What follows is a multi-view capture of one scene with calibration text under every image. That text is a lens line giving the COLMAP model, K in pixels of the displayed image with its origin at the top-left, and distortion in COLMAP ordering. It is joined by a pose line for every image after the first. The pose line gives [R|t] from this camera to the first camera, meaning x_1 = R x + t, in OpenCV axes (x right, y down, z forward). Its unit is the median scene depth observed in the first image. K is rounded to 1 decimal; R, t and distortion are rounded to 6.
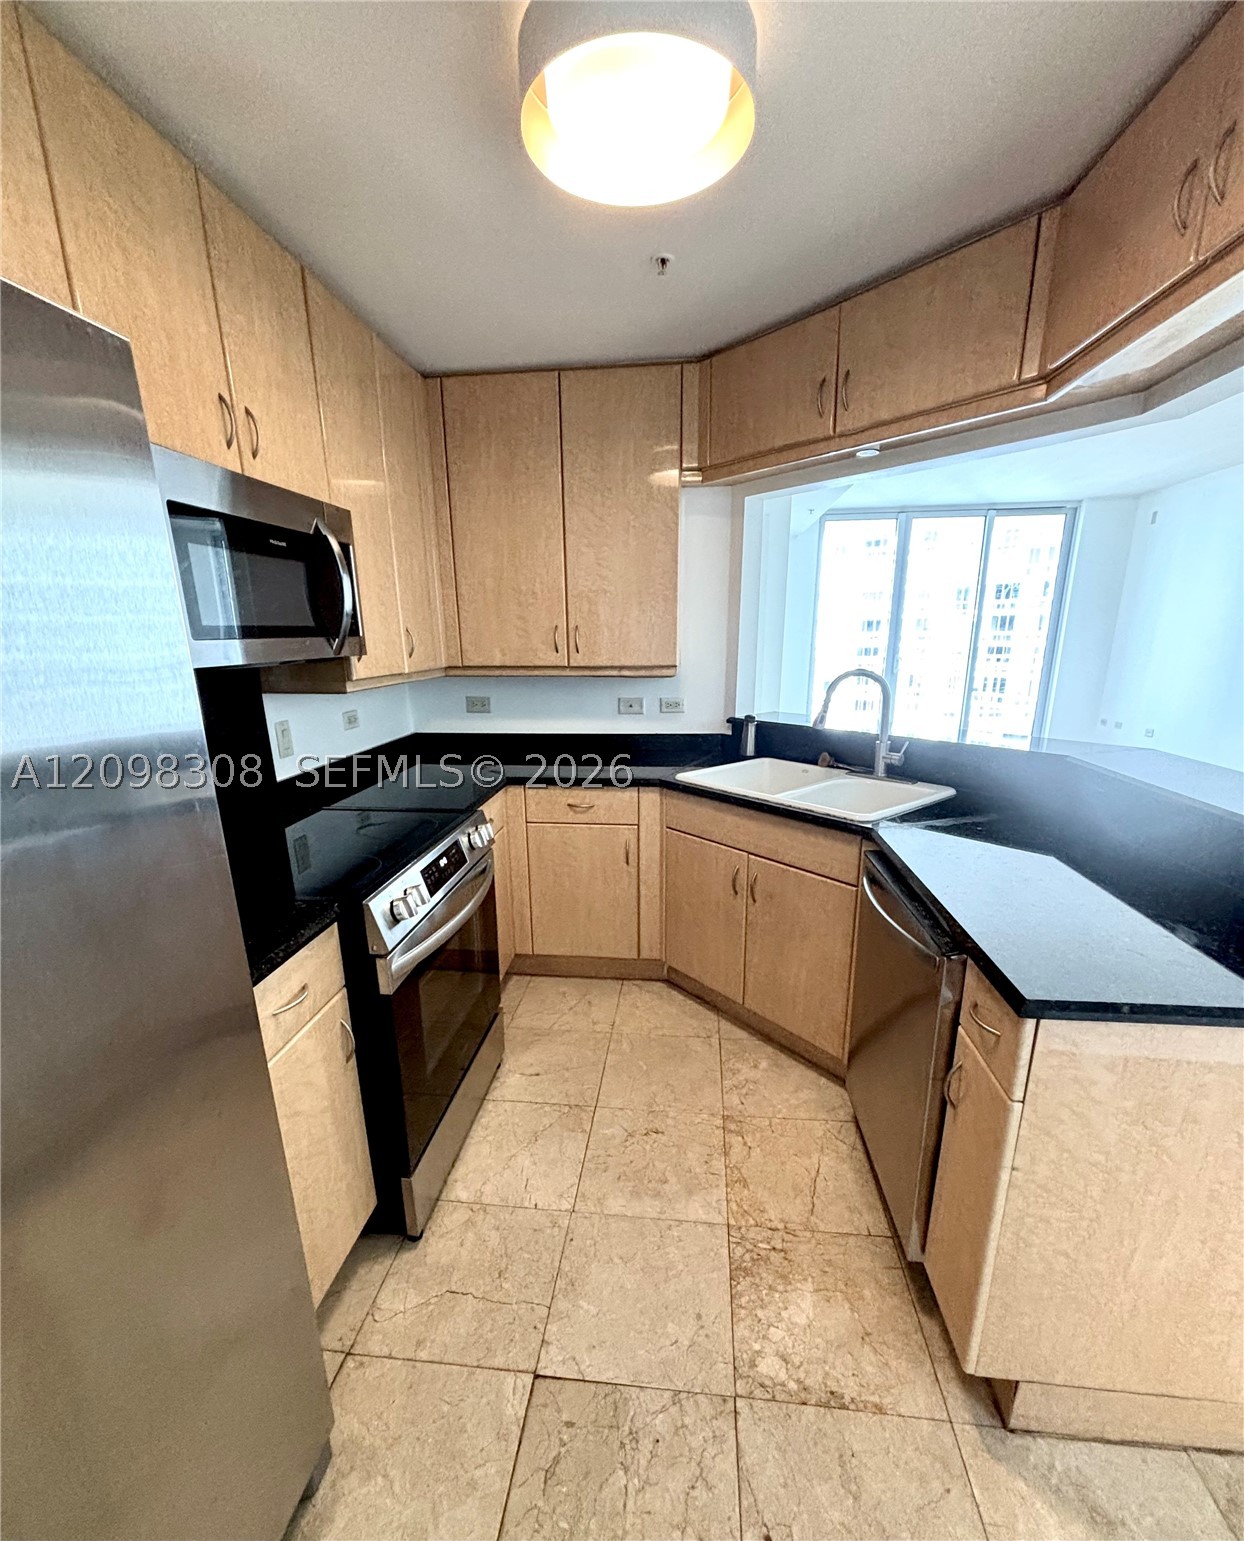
lens RADIAL K [[659.3, 0, 625.3], [0, 659.3, 828.7], [0, 0, 1]] dist [-0.001227, 0.000092]
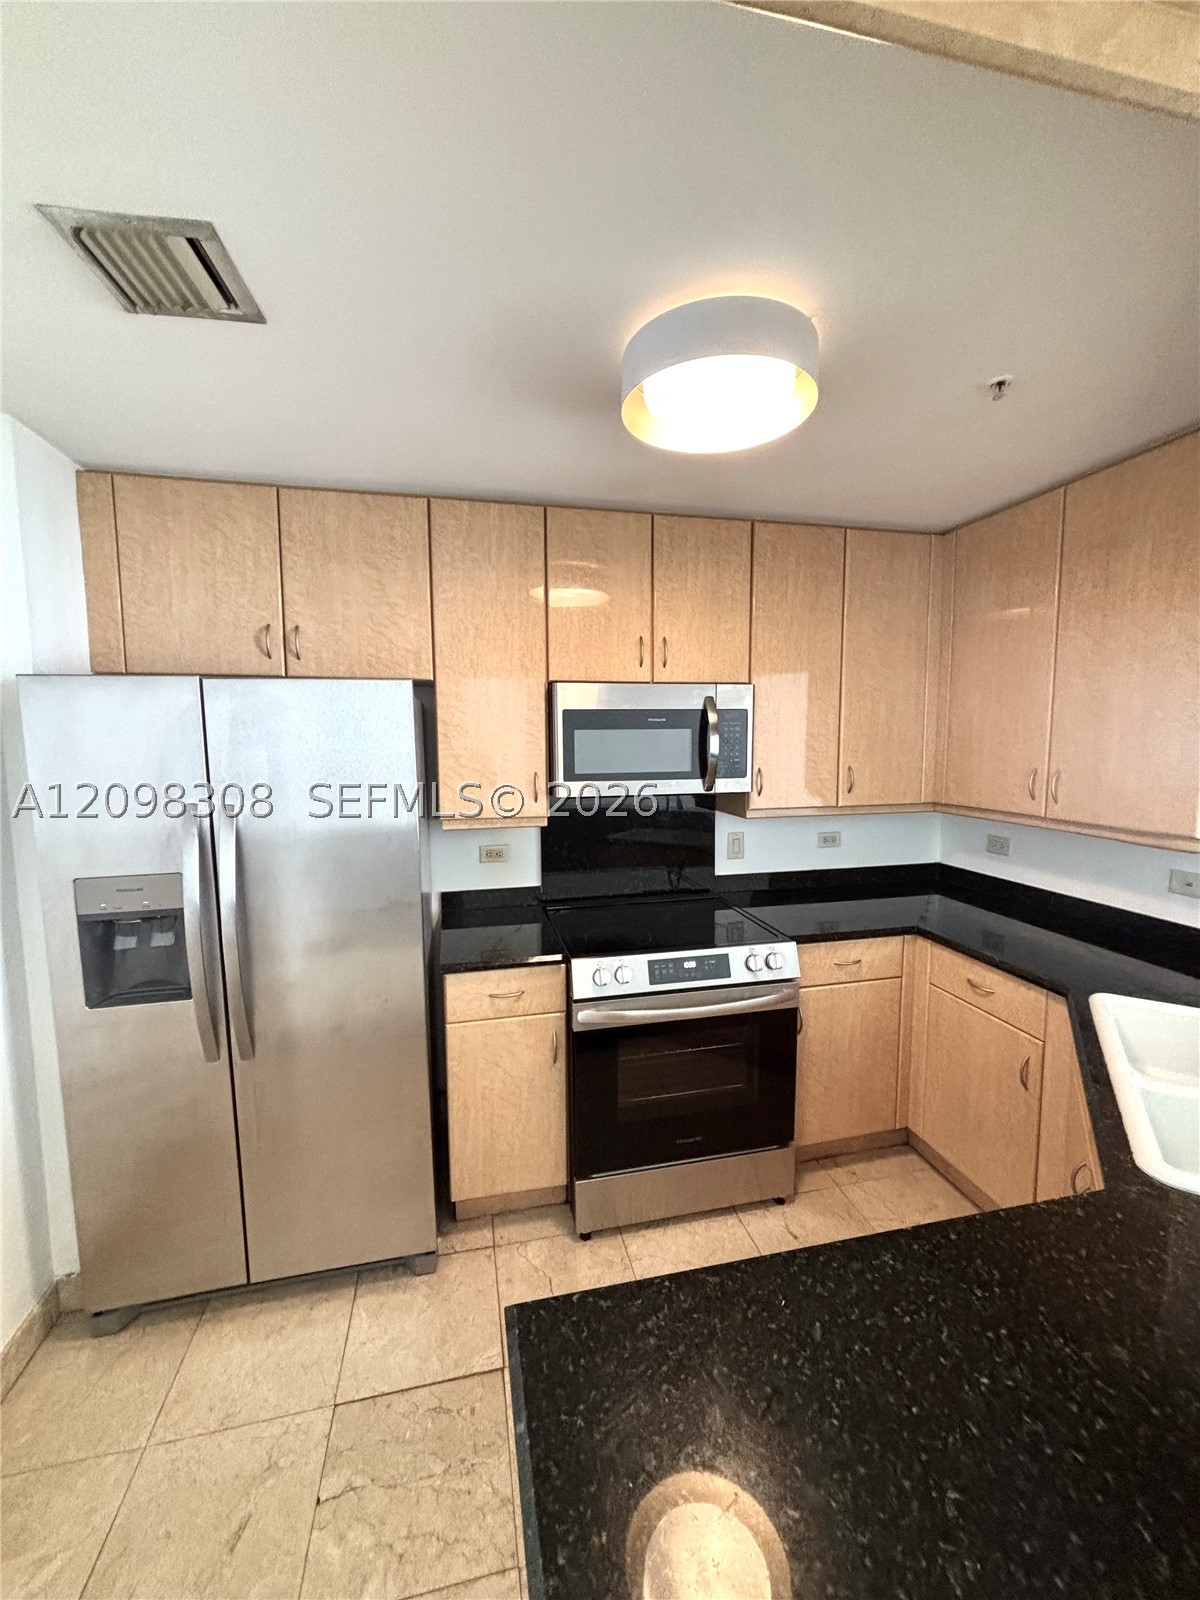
lens RADIAL K [[642.2, 0, 602.5], [0, 642.2, 797.8], [0, 0, 1]] dist [-0.001706, -0.000528]
pose [[0.324213, 0.097060, -0.940992, 0.598263], [-0.266254, 0.963872, 0.007684, -0.168315], [0.907742, 0.248051, 0.338342, 0.307524]]
